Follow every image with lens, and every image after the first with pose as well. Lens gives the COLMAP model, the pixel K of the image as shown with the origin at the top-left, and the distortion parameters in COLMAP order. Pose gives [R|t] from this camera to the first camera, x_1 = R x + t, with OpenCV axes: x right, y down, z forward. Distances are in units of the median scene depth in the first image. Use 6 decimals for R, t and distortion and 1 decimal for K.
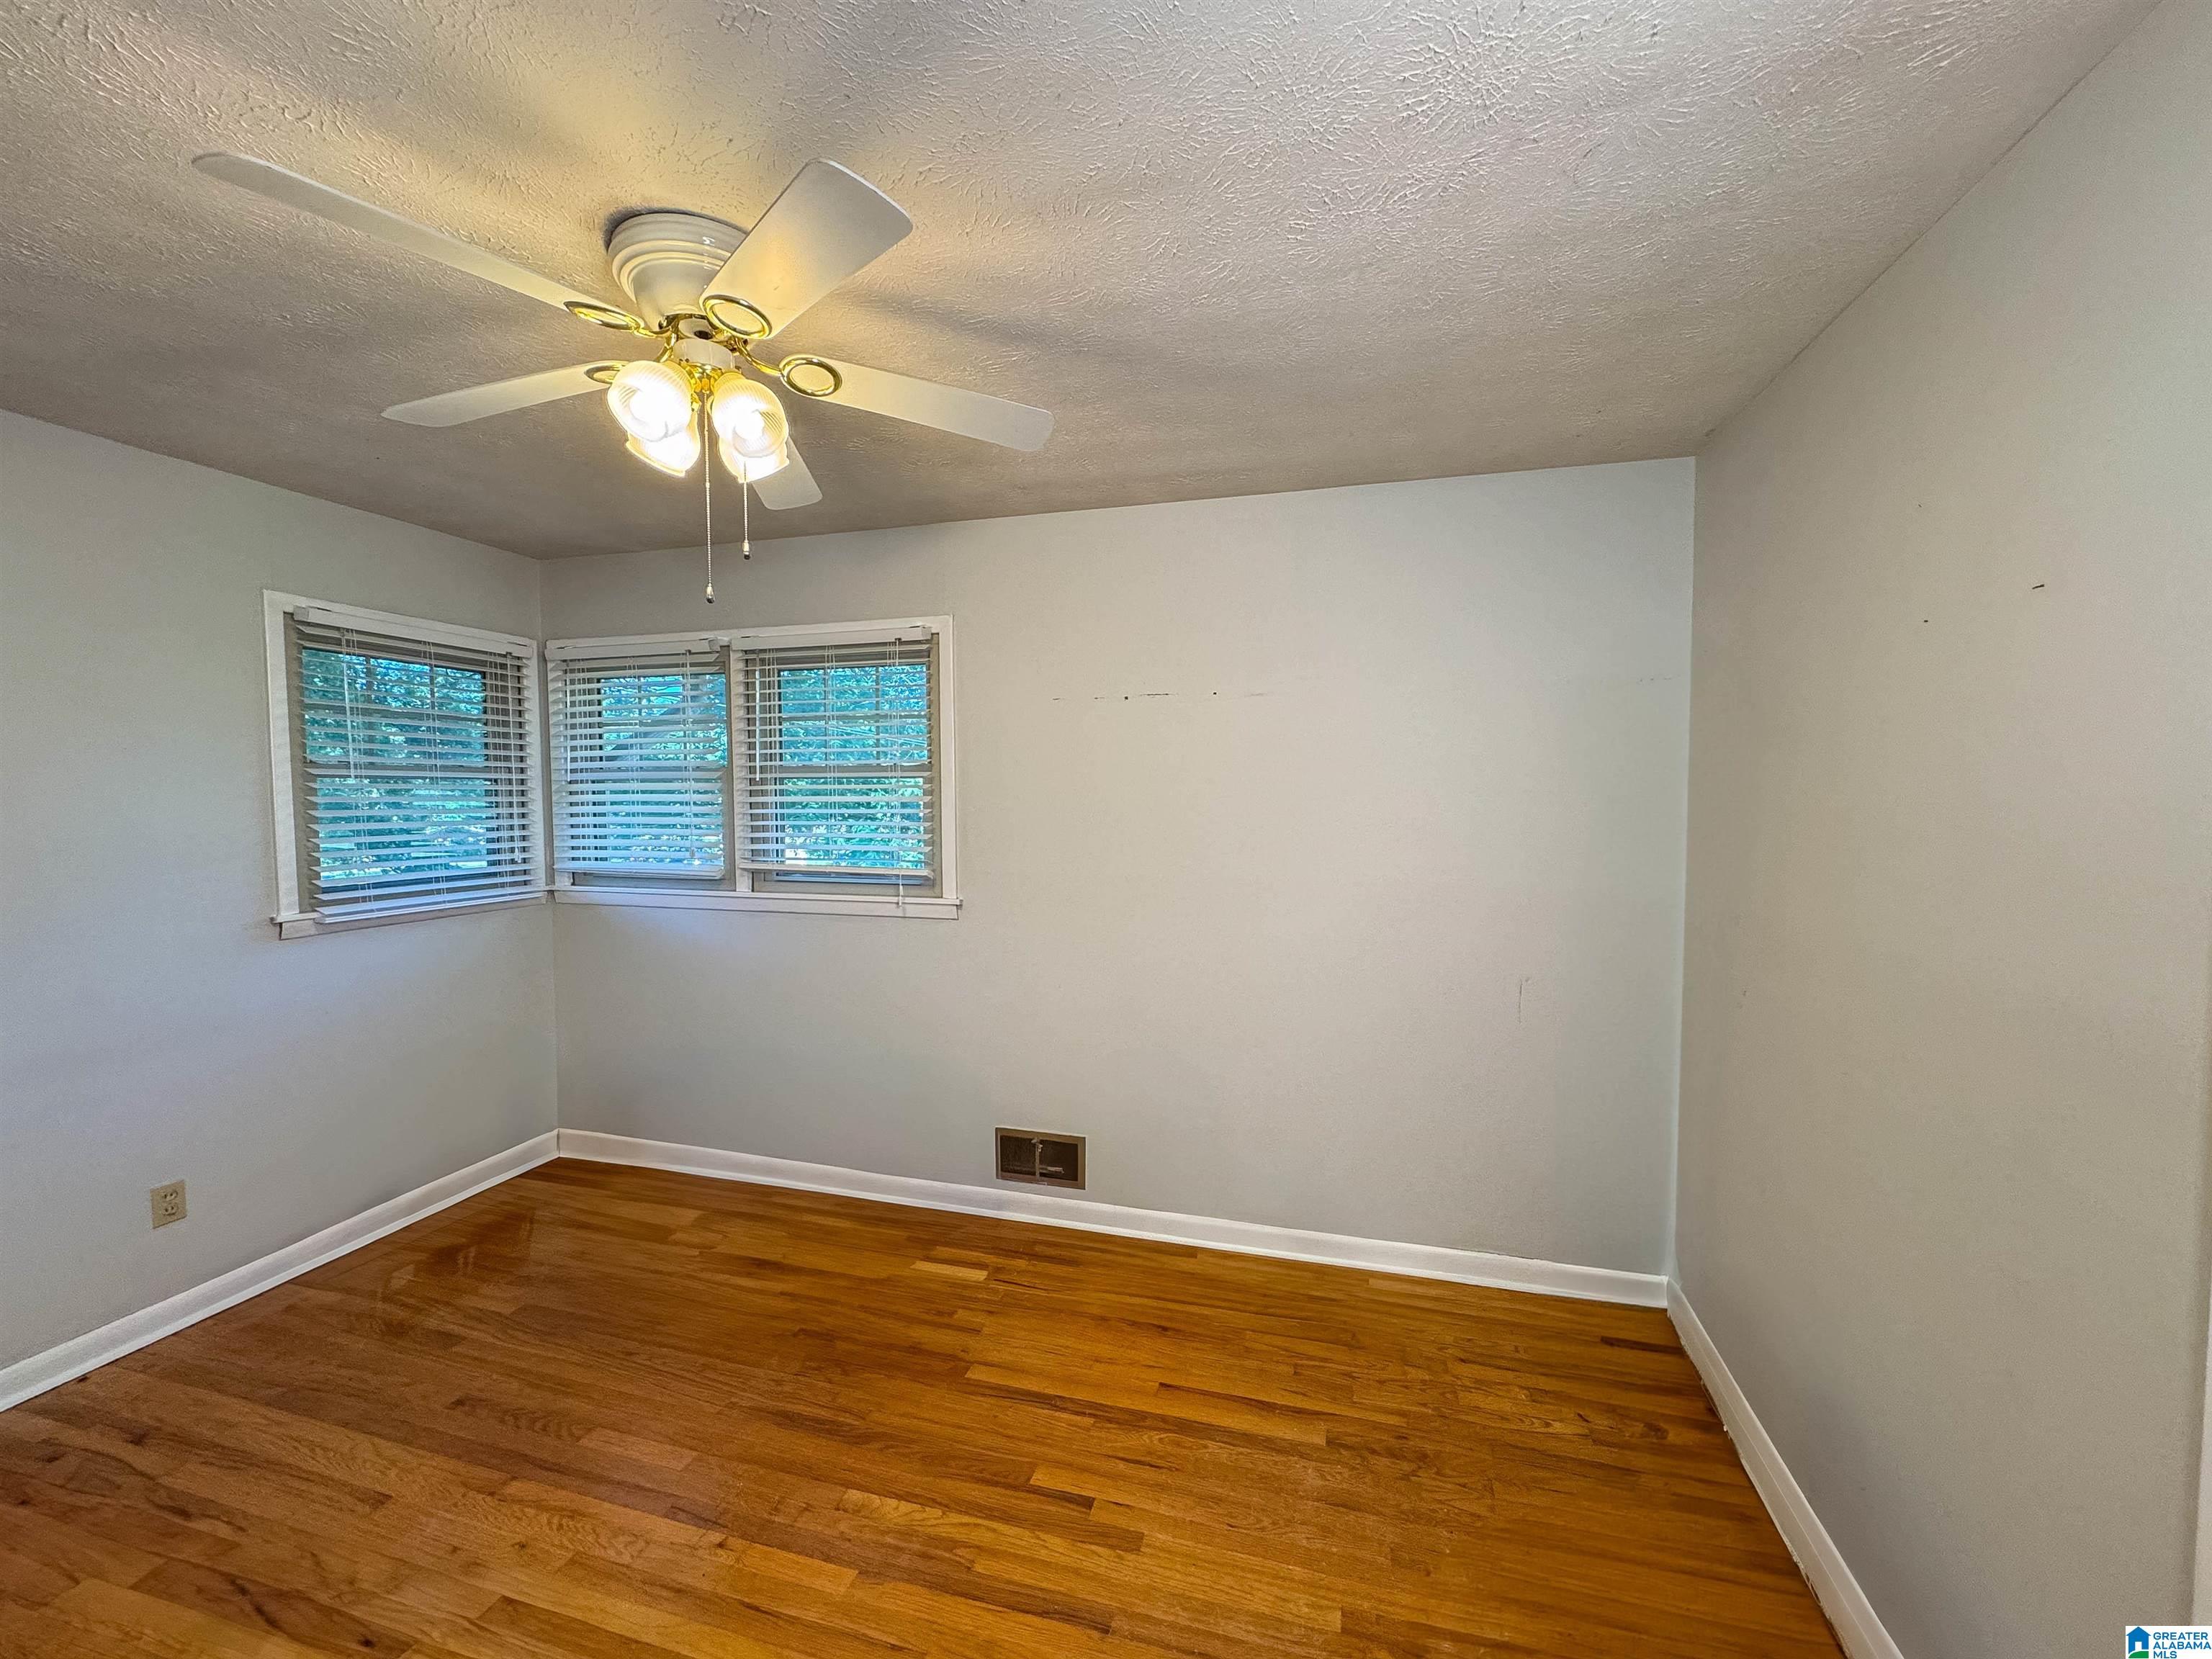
lens RADIAL K [[890.9, 0, 1101.1], [0, 890.9, 828.6], [0, 0, 1]] dist [-0.002874, 0.000514]
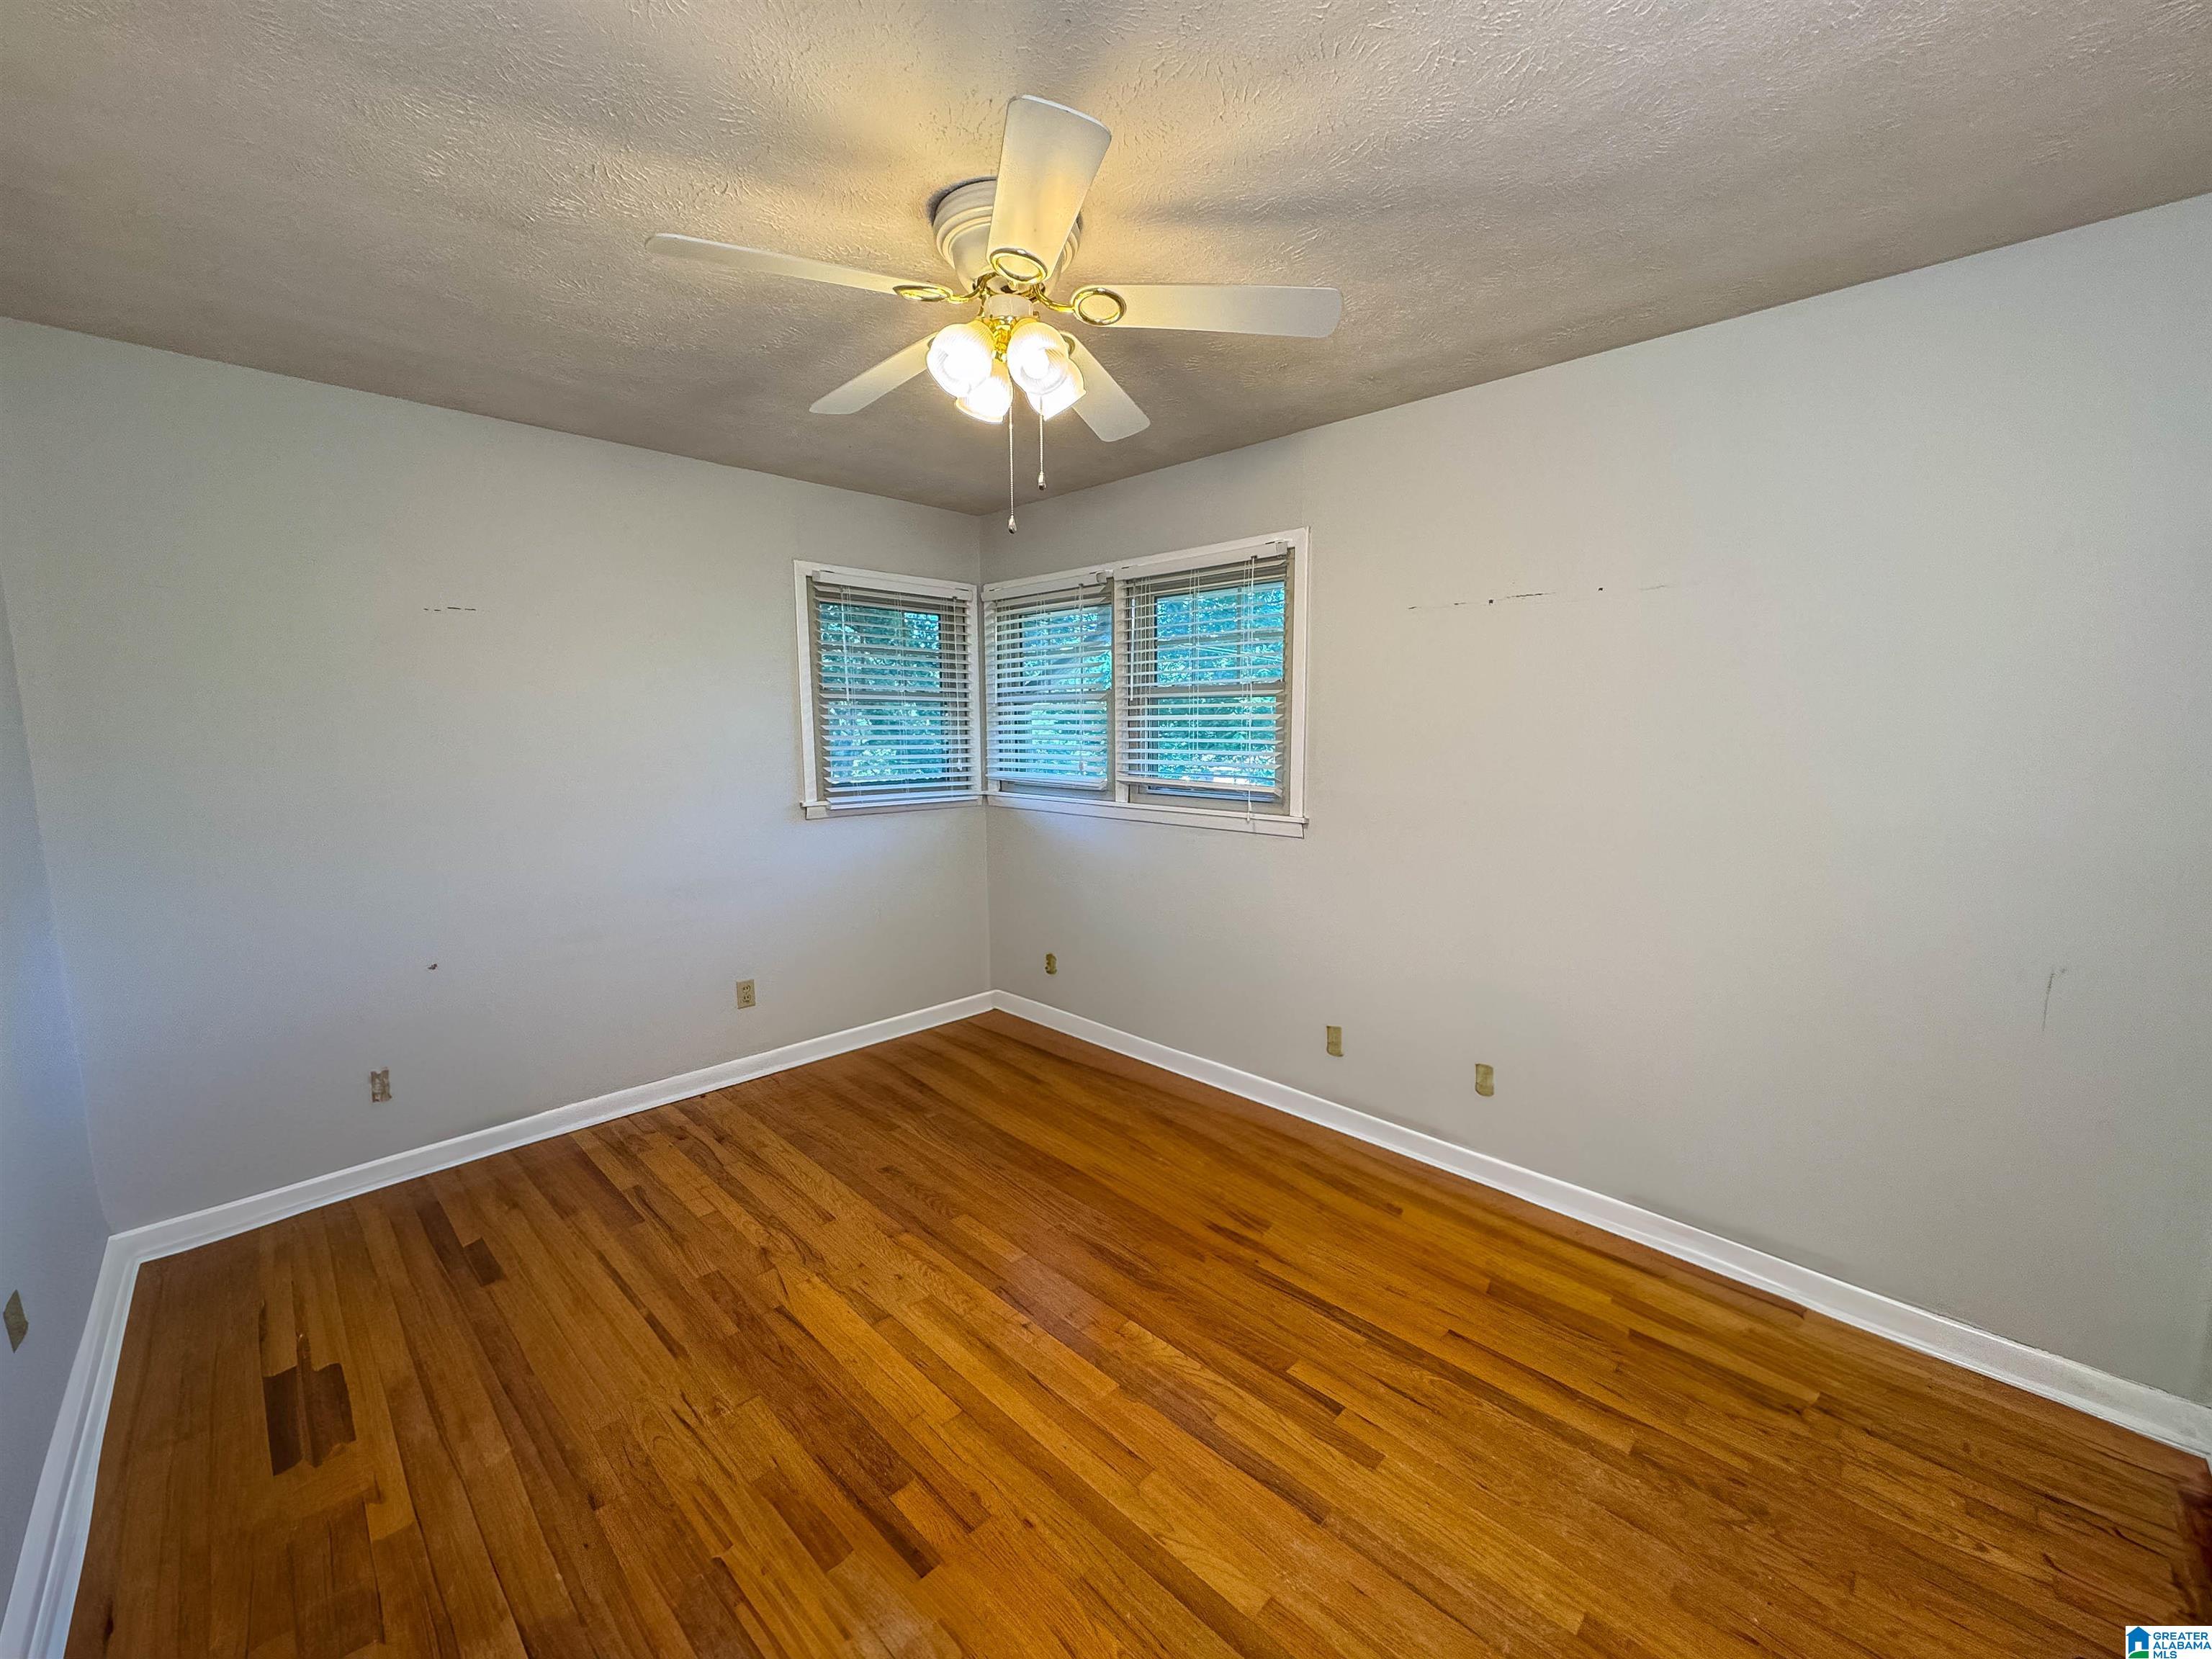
lens RADIAL K [[890.9, 0, 1101.1], [0, 890.9, 828.6], [0, 0, 1]] dist [-0.002874, 0.000514]
pose [[0.873903, 0.058577, -0.482559, 0.170550], [-0.022589, 0.996534, 0.080060, 0.023177], [0.485576, -0.059064, 0.872197, 0.024024]]
